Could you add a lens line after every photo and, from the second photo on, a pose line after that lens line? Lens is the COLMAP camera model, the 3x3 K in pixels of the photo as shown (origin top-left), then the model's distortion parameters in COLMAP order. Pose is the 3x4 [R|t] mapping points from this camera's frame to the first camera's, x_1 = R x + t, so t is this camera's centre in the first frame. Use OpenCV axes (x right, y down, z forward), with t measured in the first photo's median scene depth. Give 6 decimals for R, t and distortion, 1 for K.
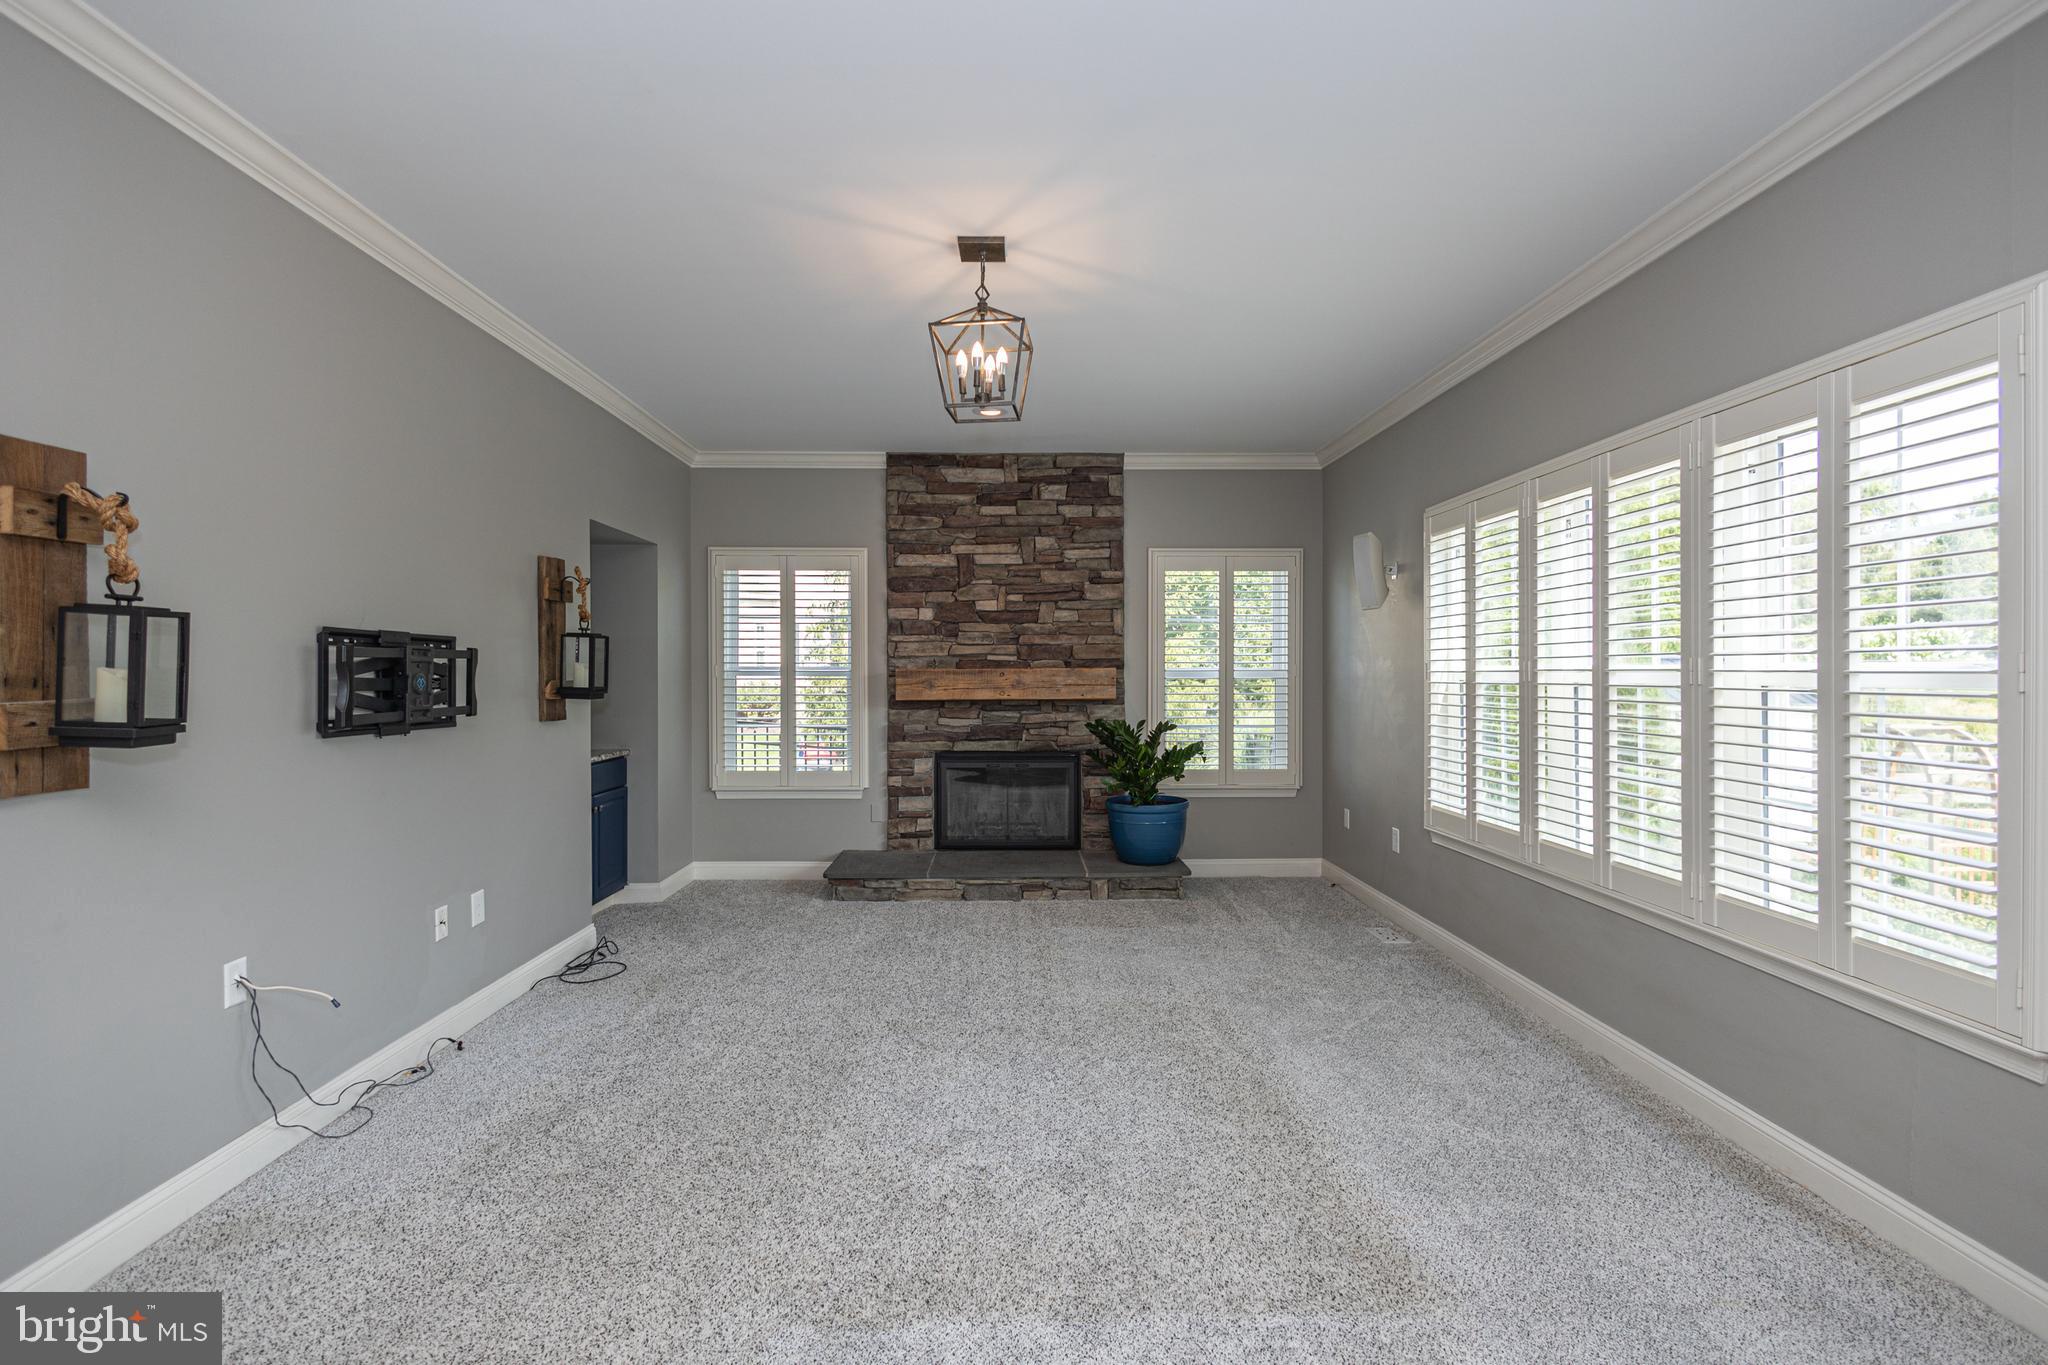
lens RADIAL K [[964.4, 0, 1016.6], [0, 964.4, 675.0], [0, 0, 1]] dist [0.004834, 0.000051]
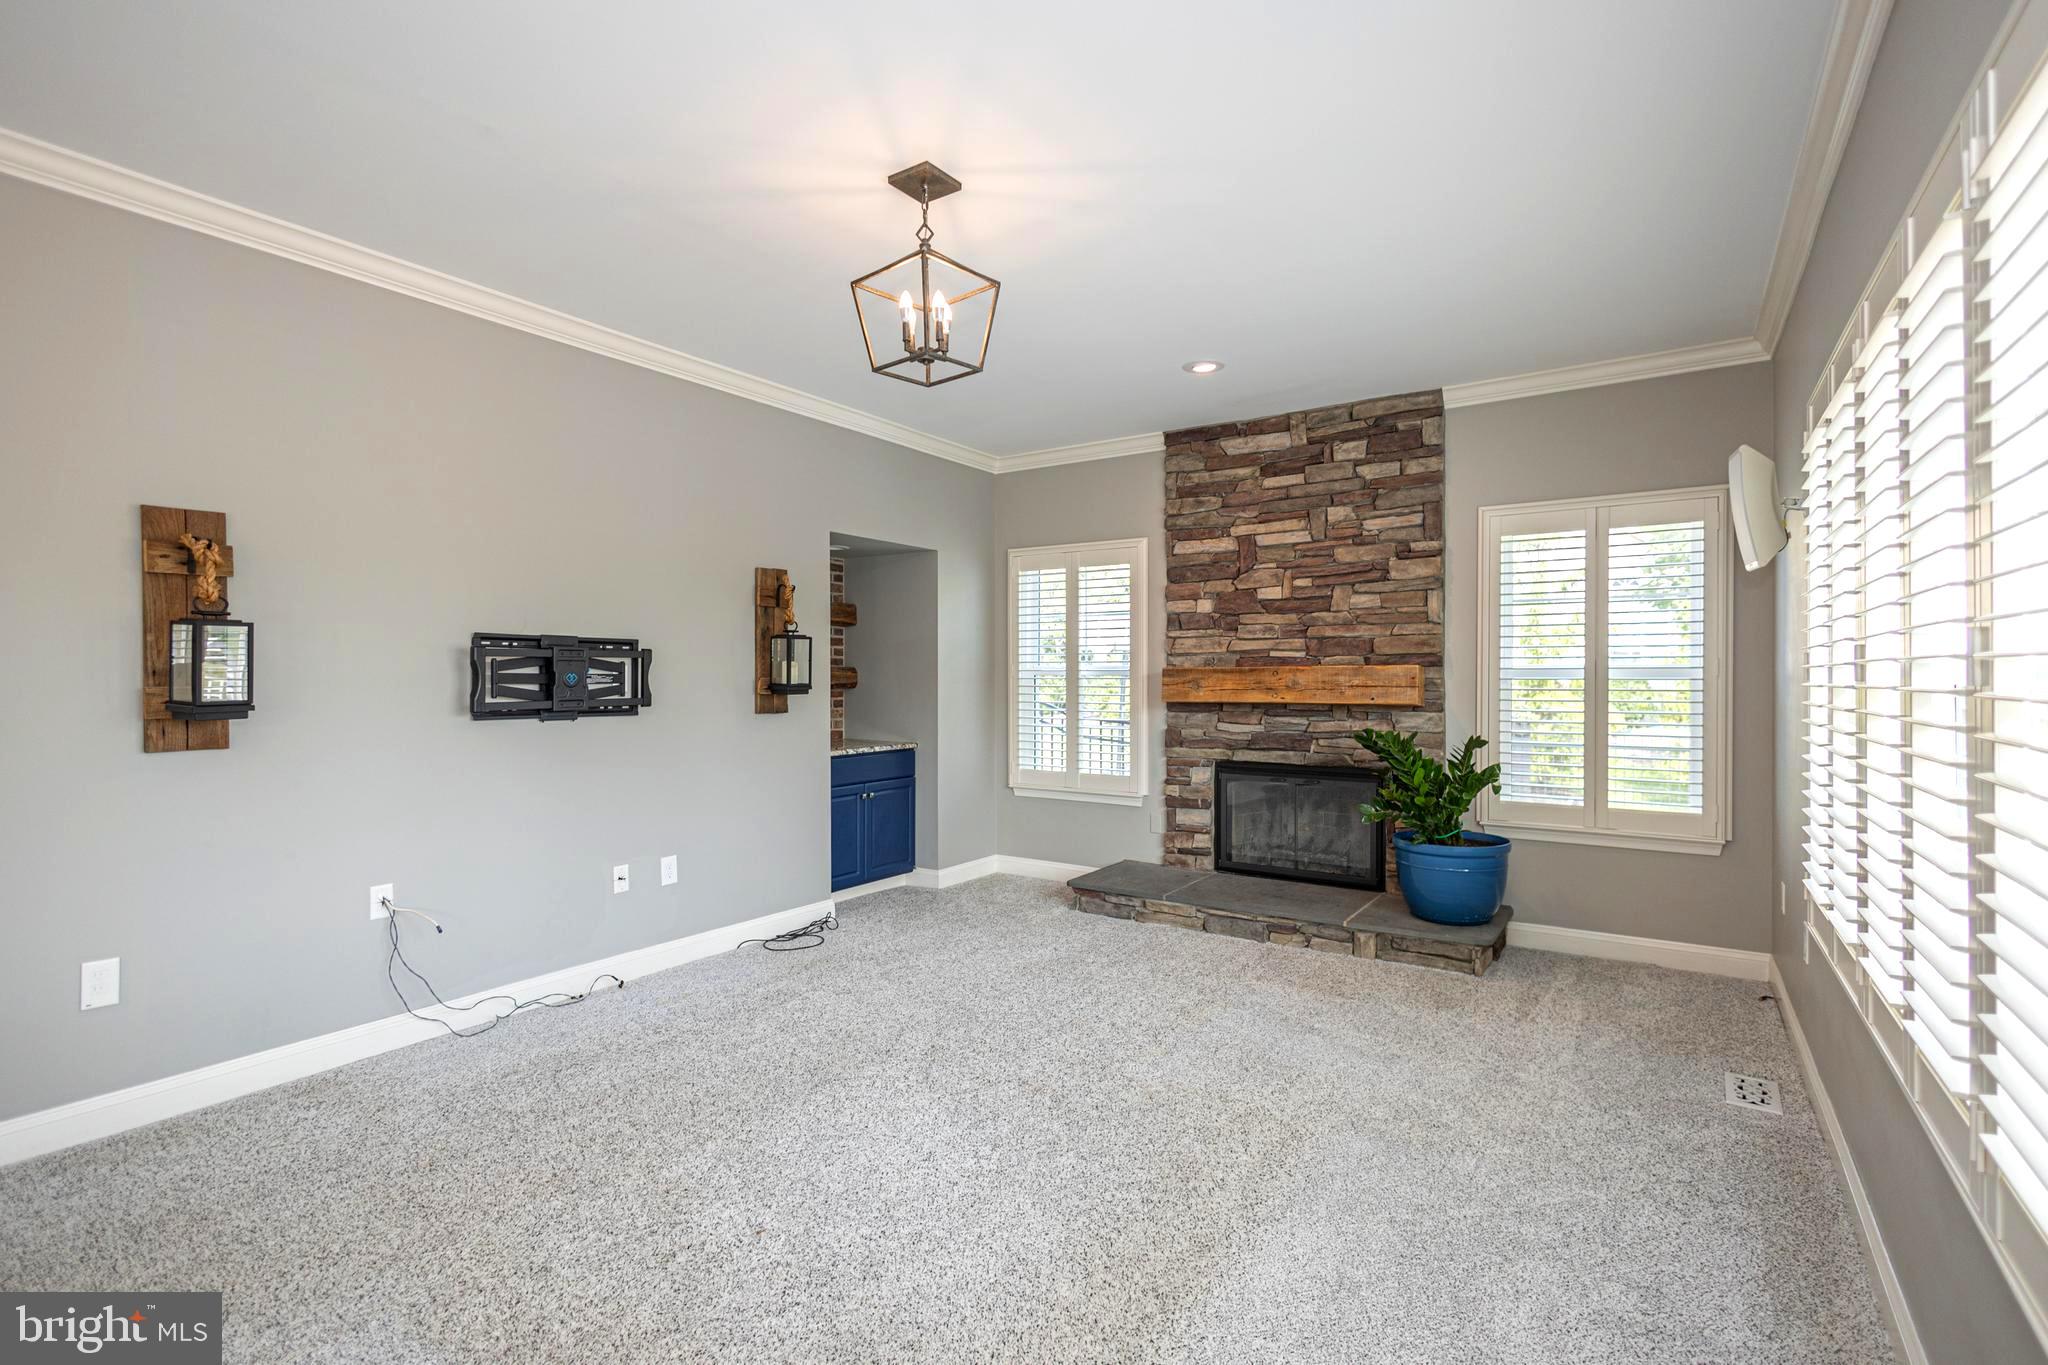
lens RADIAL K [[952.9, 0, 1013.1], [0, 952.9, 675.8], [0, 0, 1]] dist [0.006007, 0.000410]
pose [[0.818863, 0.001028, -0.573988, 0.269301], [-0.002162, 0.999997, -0.001293, 0.003104], [0.573985, 0.002300, 0.818863, 0.173888]]
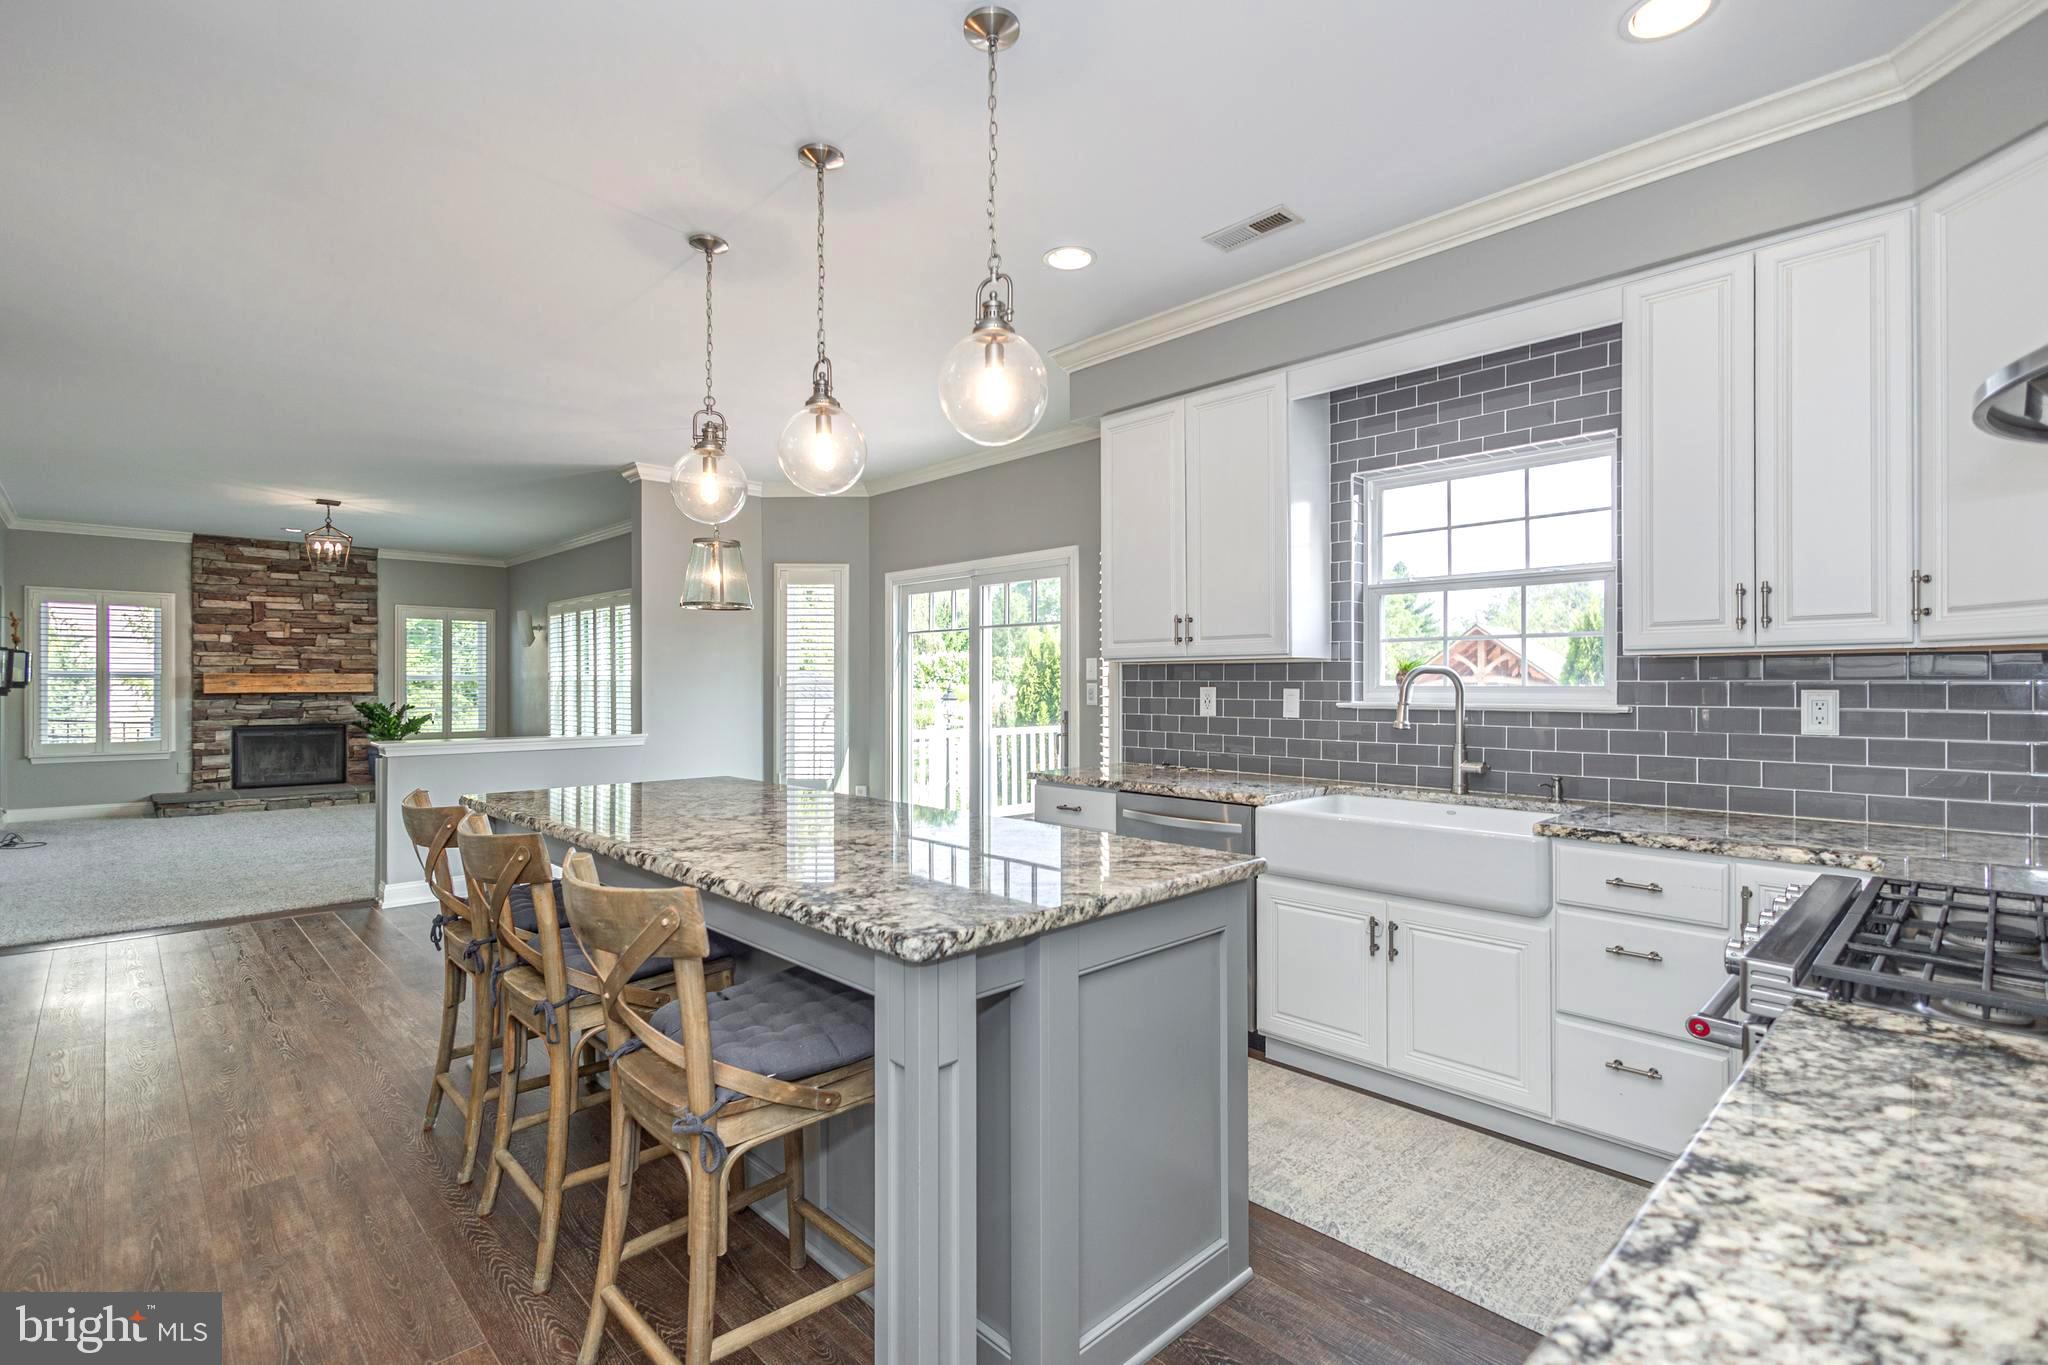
lens RADIAL K [[944.6, 0, 1028.8], [0, 944.6, 683.9], [0, 0, 1]] dist [0.002946, 0.000119]
pose [[0.726614, 0.001766, 0.687044, -0.202551], [-0.000205, 0.999997, -0.002354, 0.013980], [-0.687046, 0.001569, 0.726612, -1.013222]]
